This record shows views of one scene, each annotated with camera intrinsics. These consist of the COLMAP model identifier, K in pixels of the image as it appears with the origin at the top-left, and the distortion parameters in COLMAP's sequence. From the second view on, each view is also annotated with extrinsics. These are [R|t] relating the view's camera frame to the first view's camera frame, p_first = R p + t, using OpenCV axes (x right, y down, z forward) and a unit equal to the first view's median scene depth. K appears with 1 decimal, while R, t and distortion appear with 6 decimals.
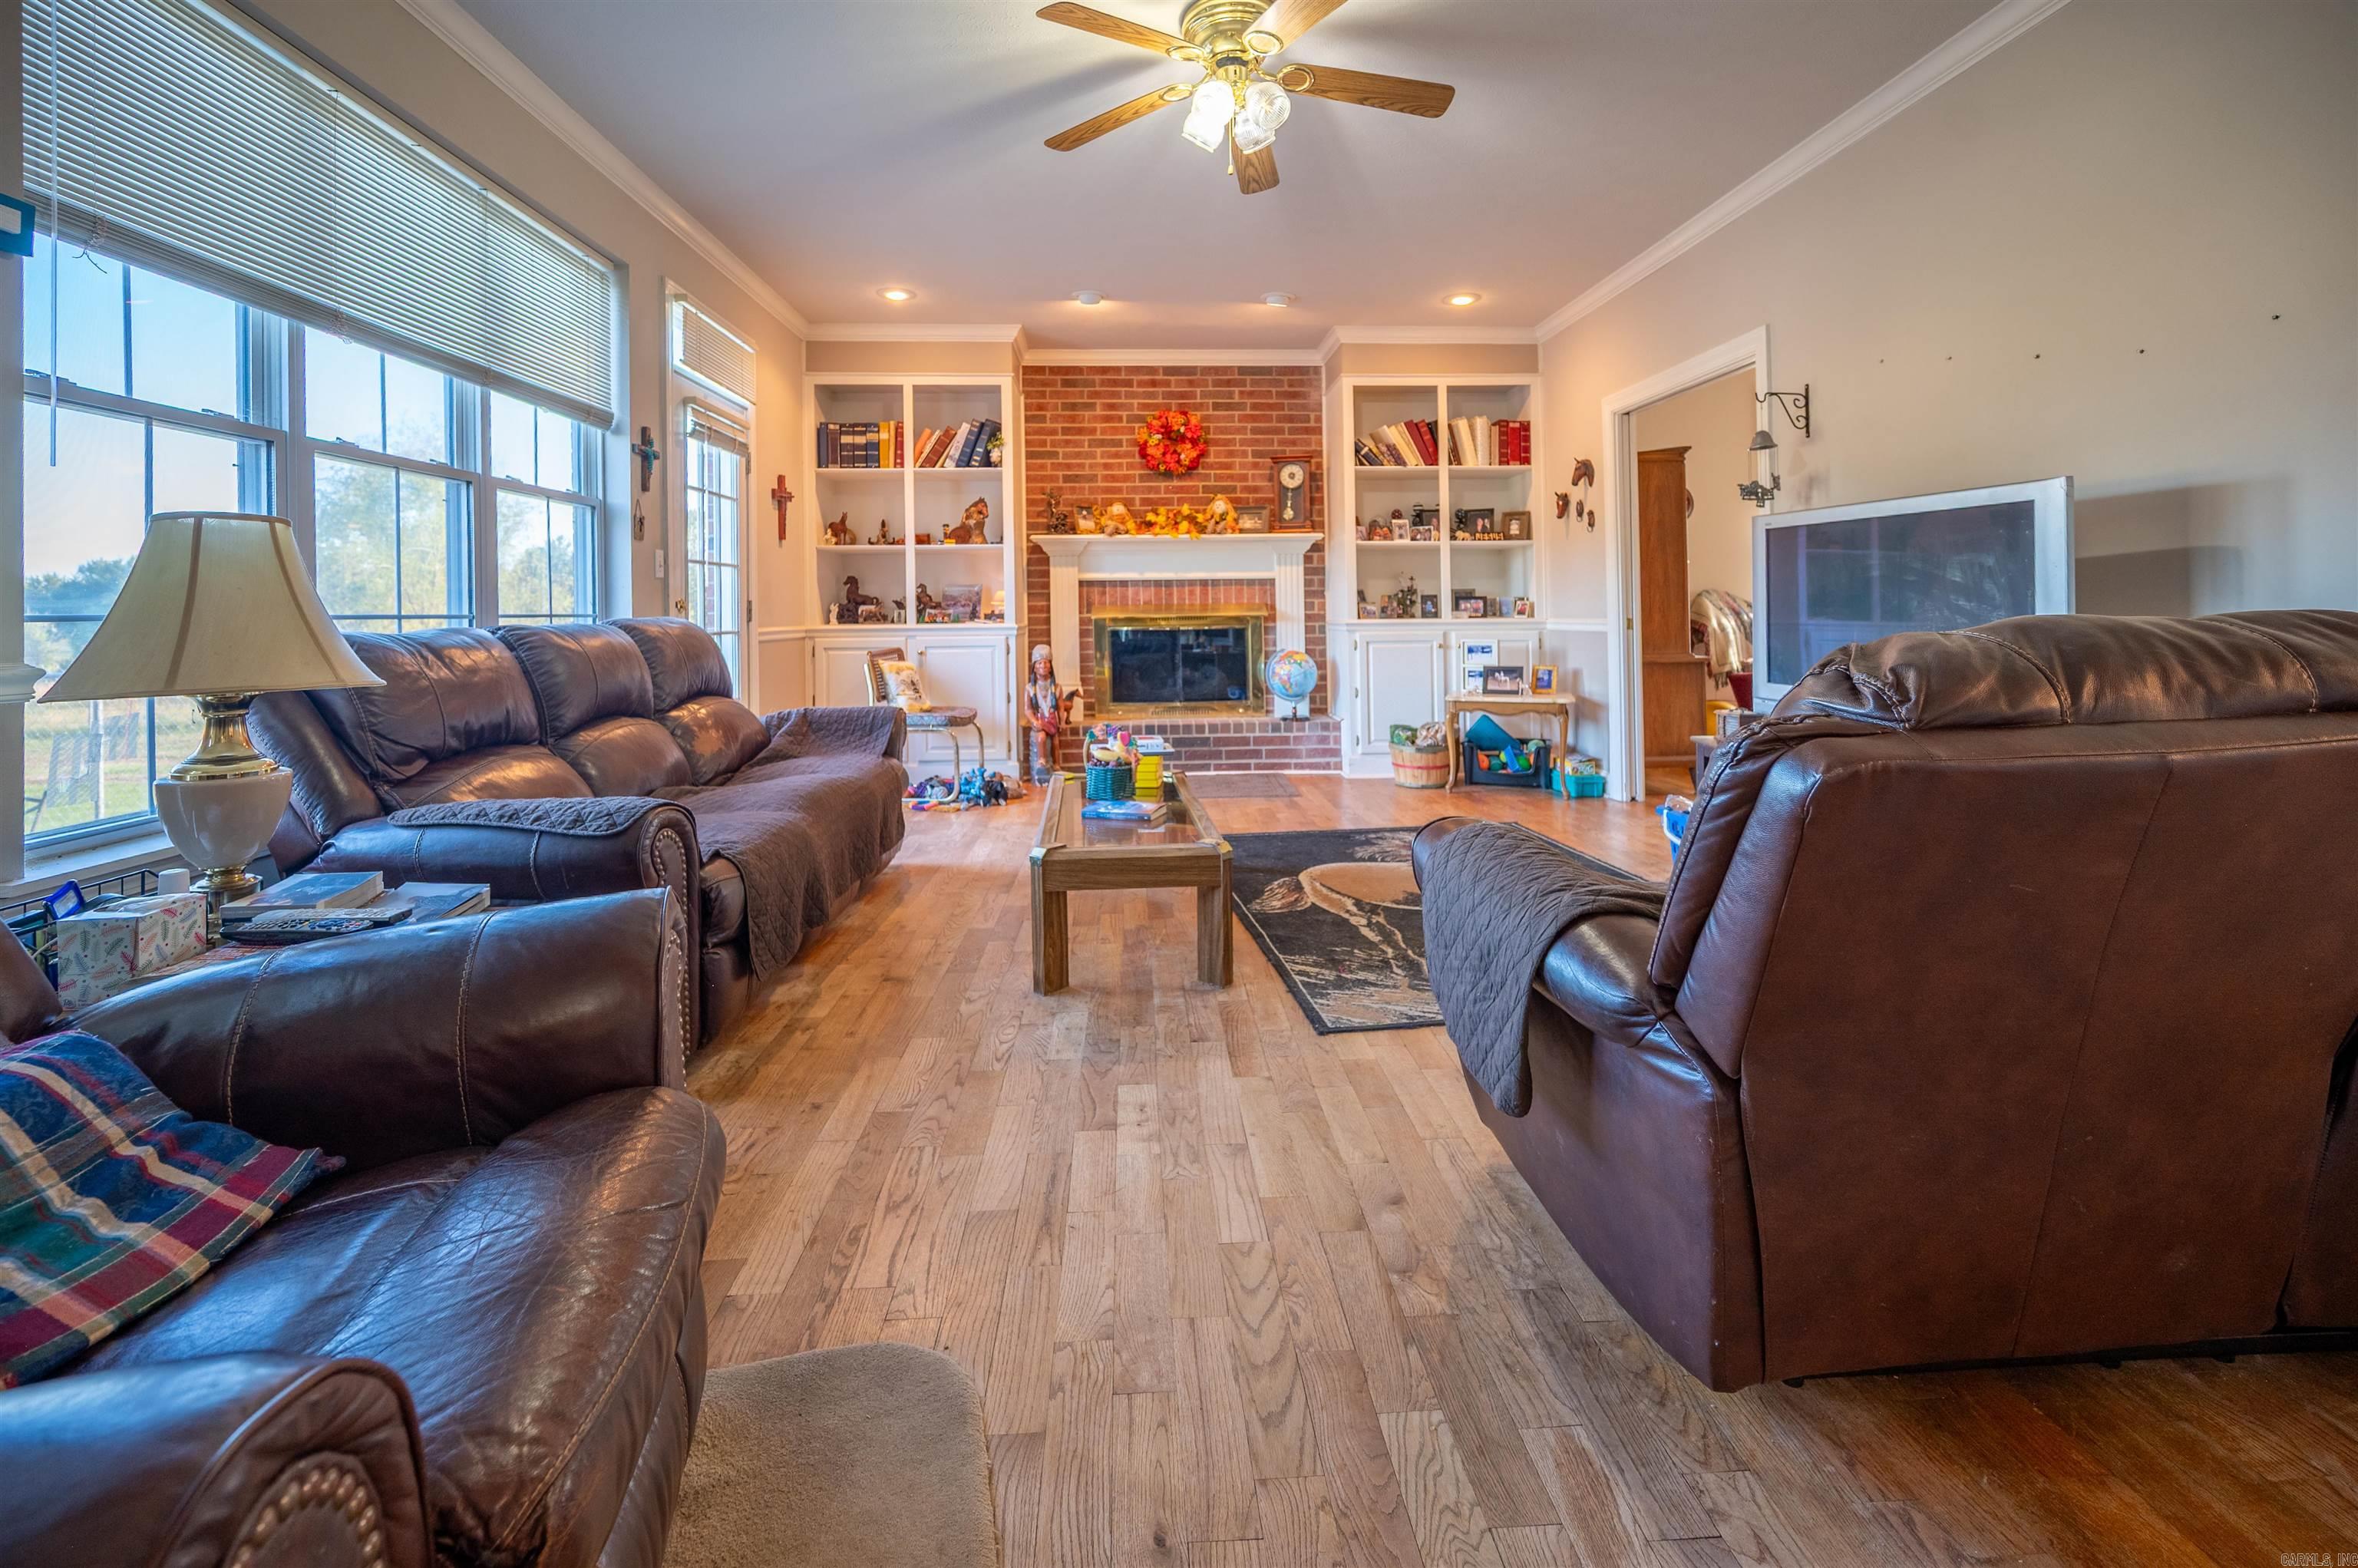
lens RADIAL K [[978.8, 0, 1179.9], [0, 978.8, 621.7], [0, 0, 1]] dist [0.000561, -0.000675]
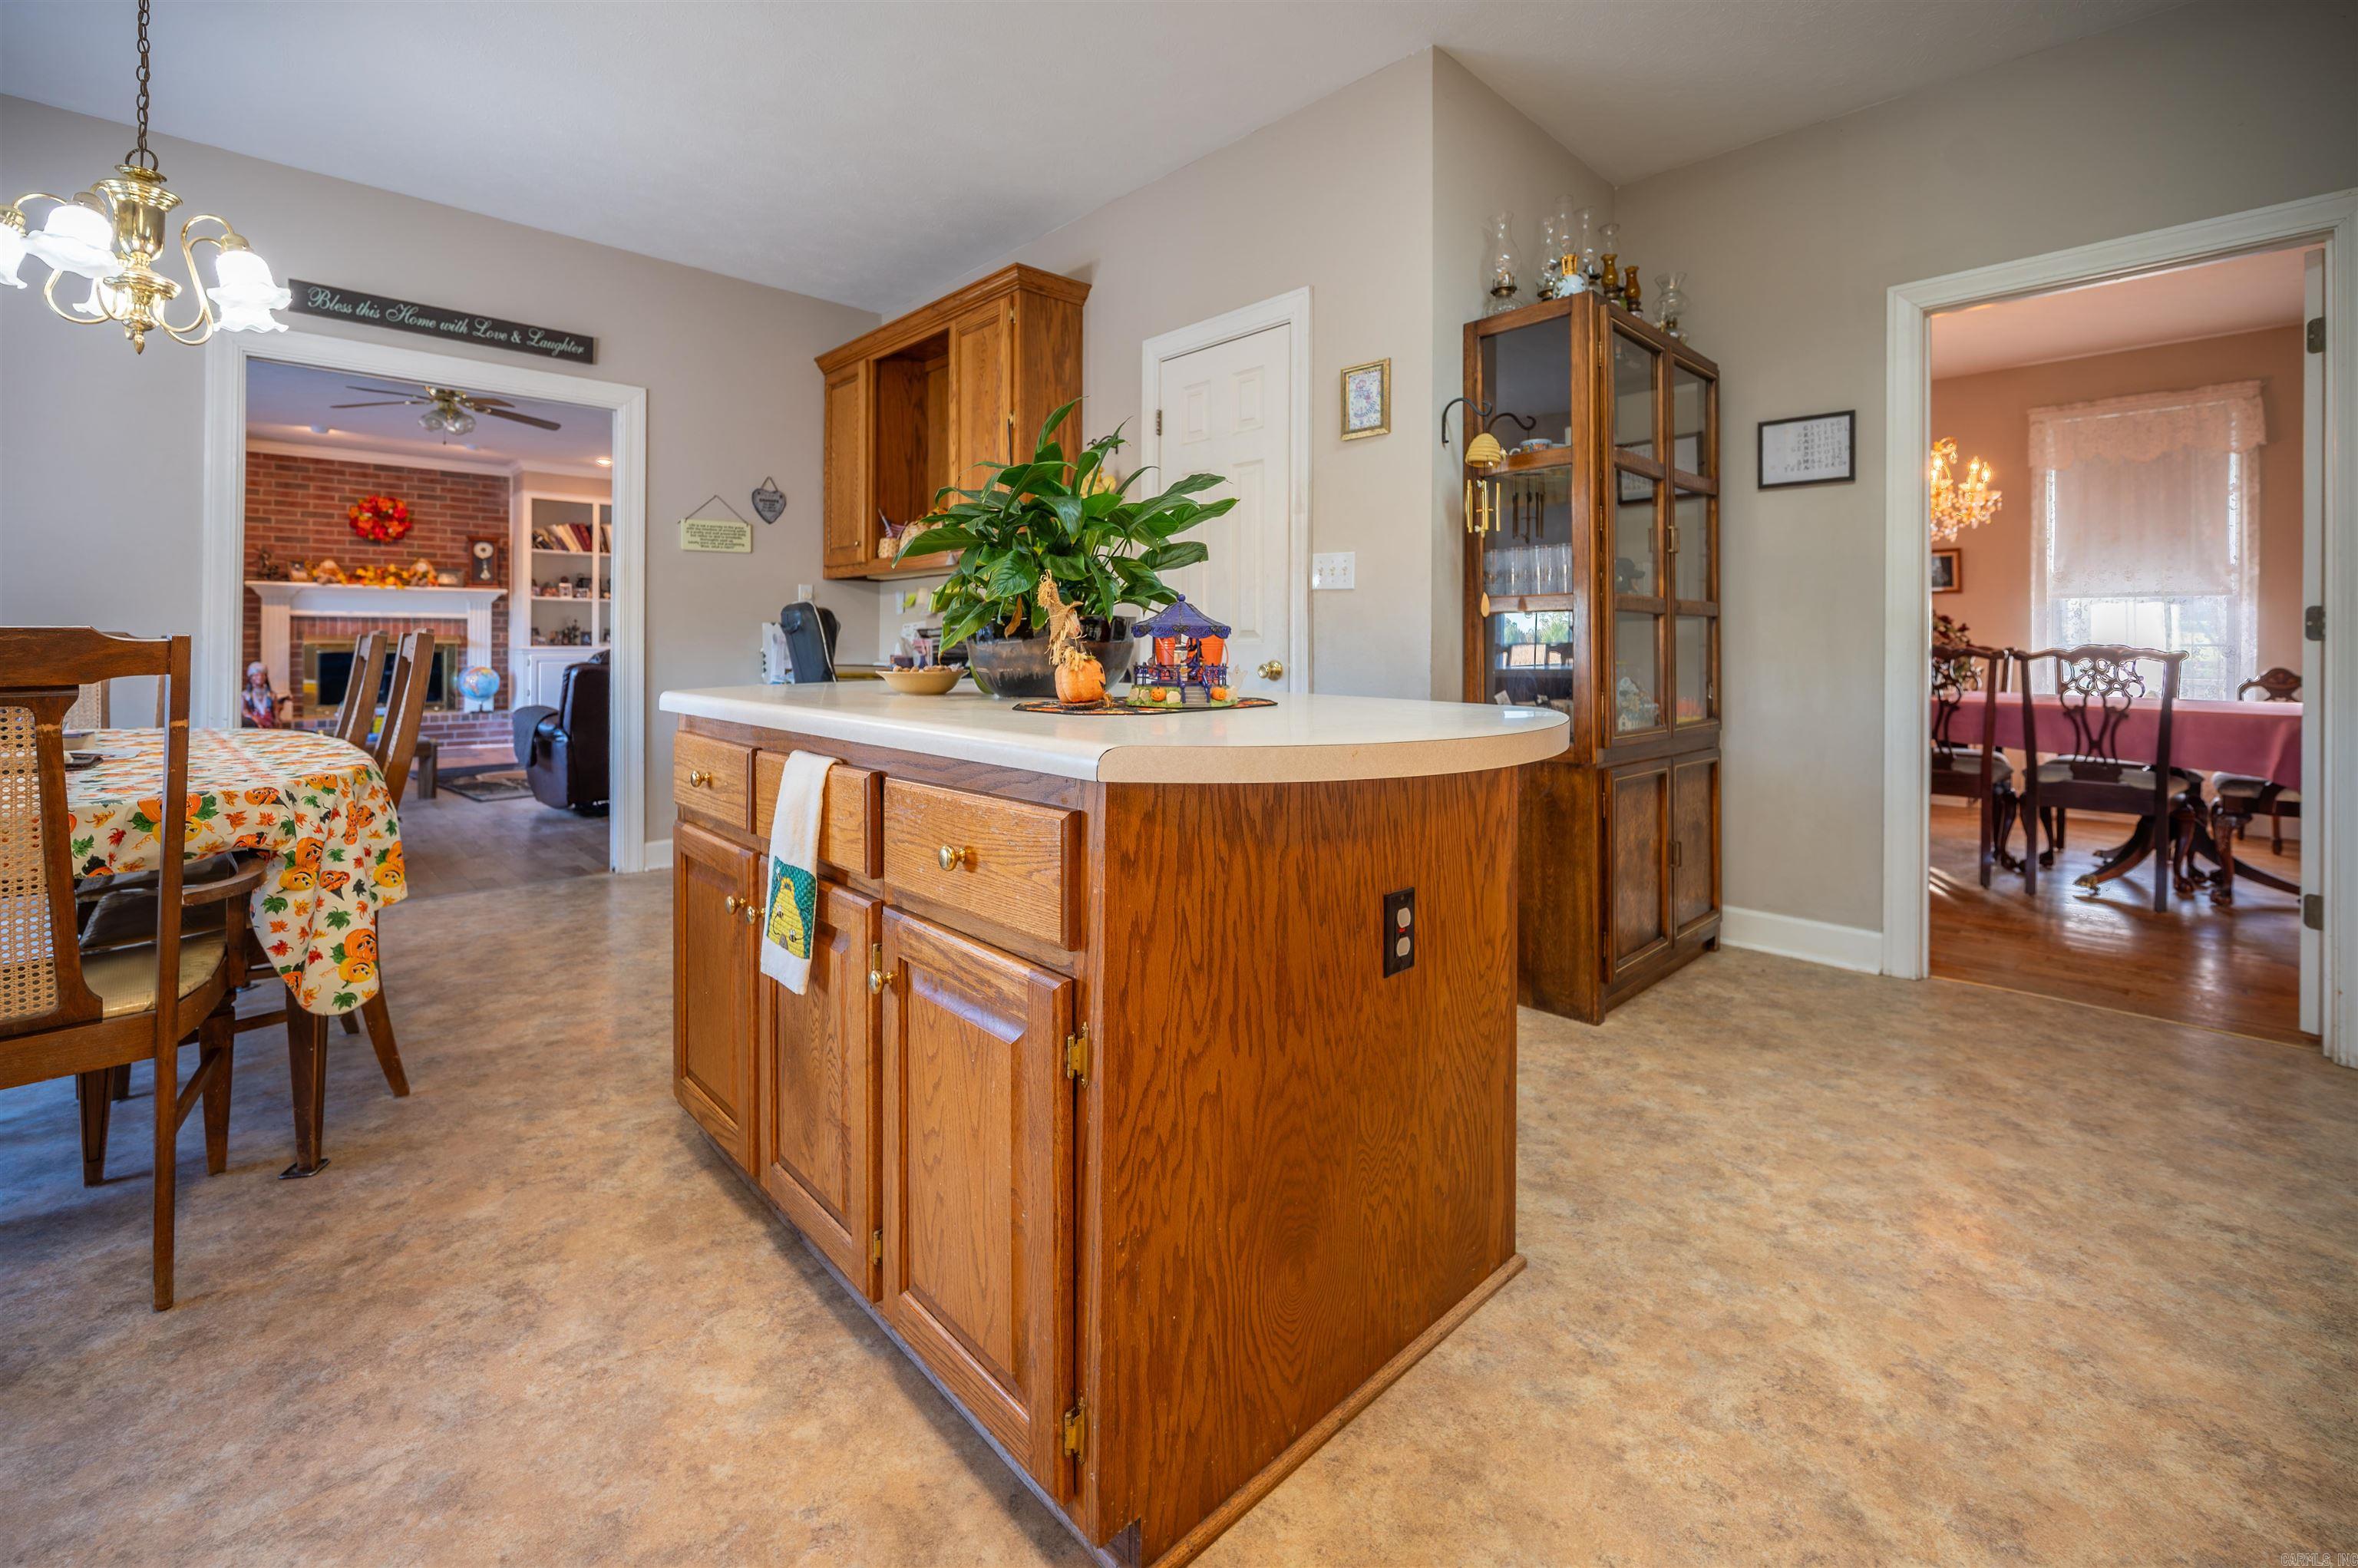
lens RADIAL K [[978.8, 0, 1163.5], [0, 978.8, 624.6], [0, 0, 1]] dist [0.000561, -0.000675]
pose [[0.757958, 0.024359, 0.651848, -0.070237], [-0.003095, 0.999426, -0.033749, 0.011927], [-0.652296, 0.023563, 0.757598, -0.812974]]
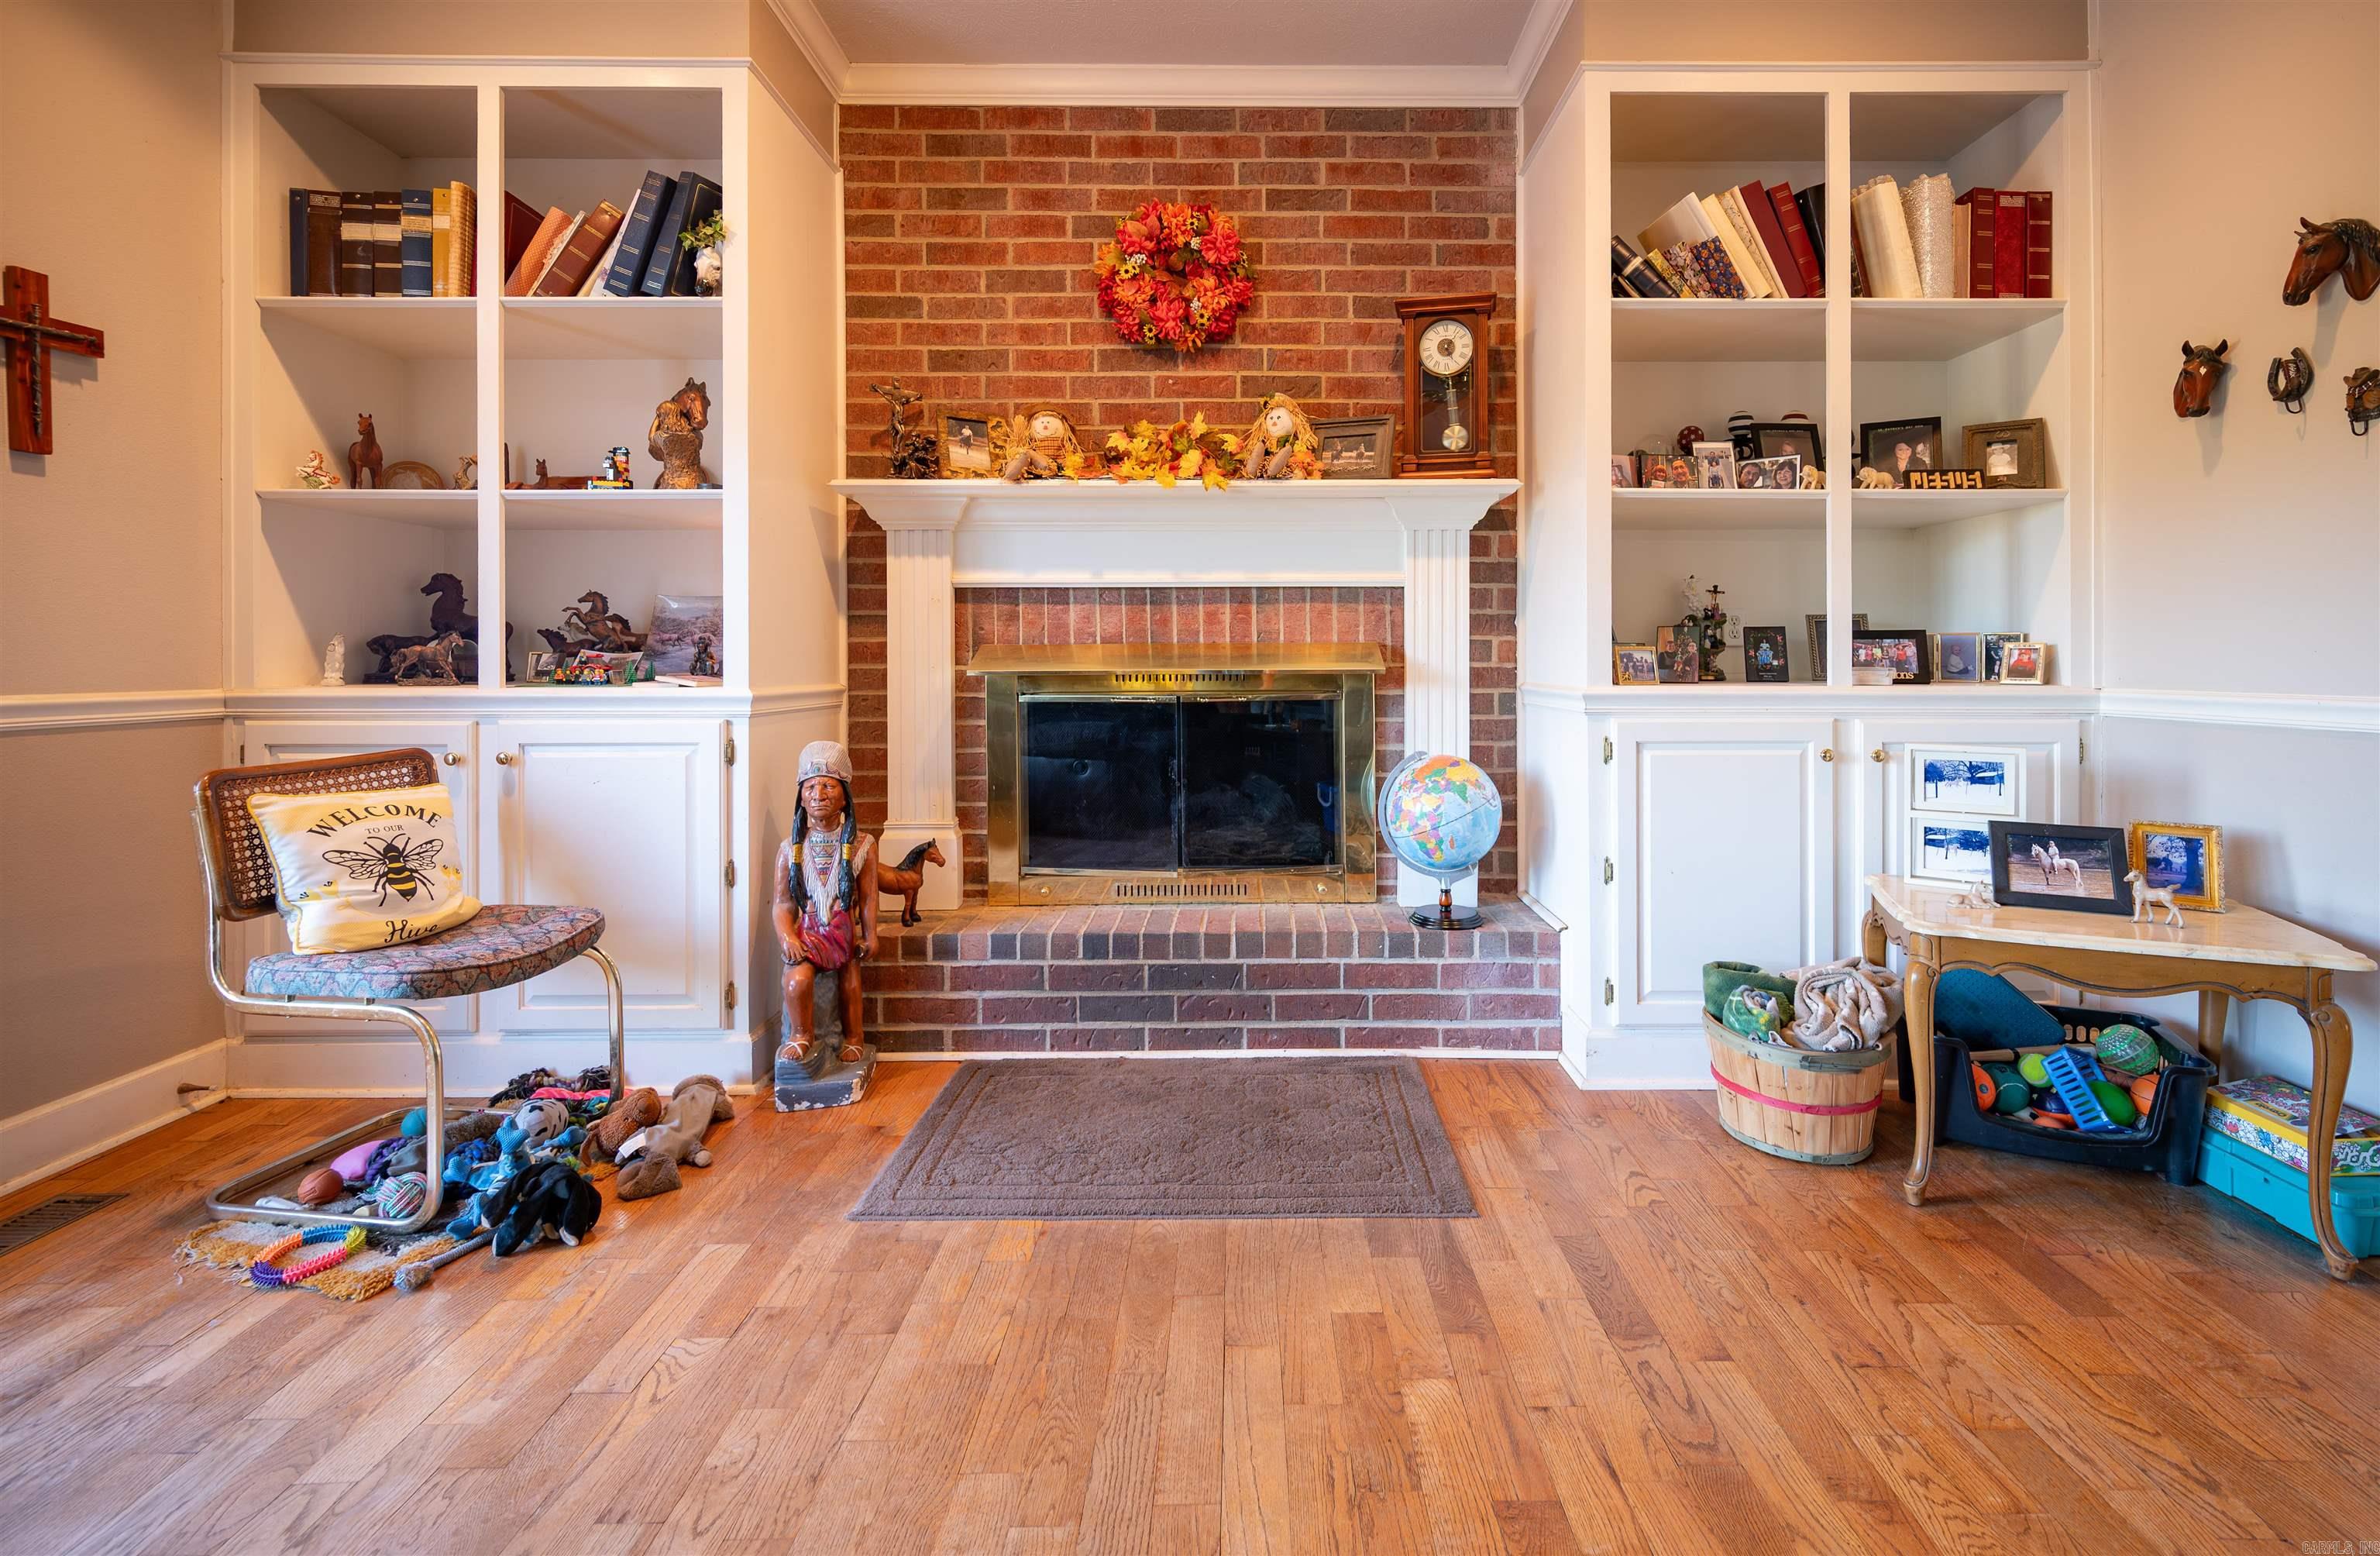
lens RADIAL K [[1030.9, 0, 1248.5], [0, 1030.9, 704.9], [0, 0, 1]] dist [0.002824, -0.000305]
pose [[0.998925, 0.011012, -0.045026, 0.050314], [-0.009404, 0.999315, 0.035784, -0.007359], [0.045389, -0.035322, 0.998345, 0.544983]]
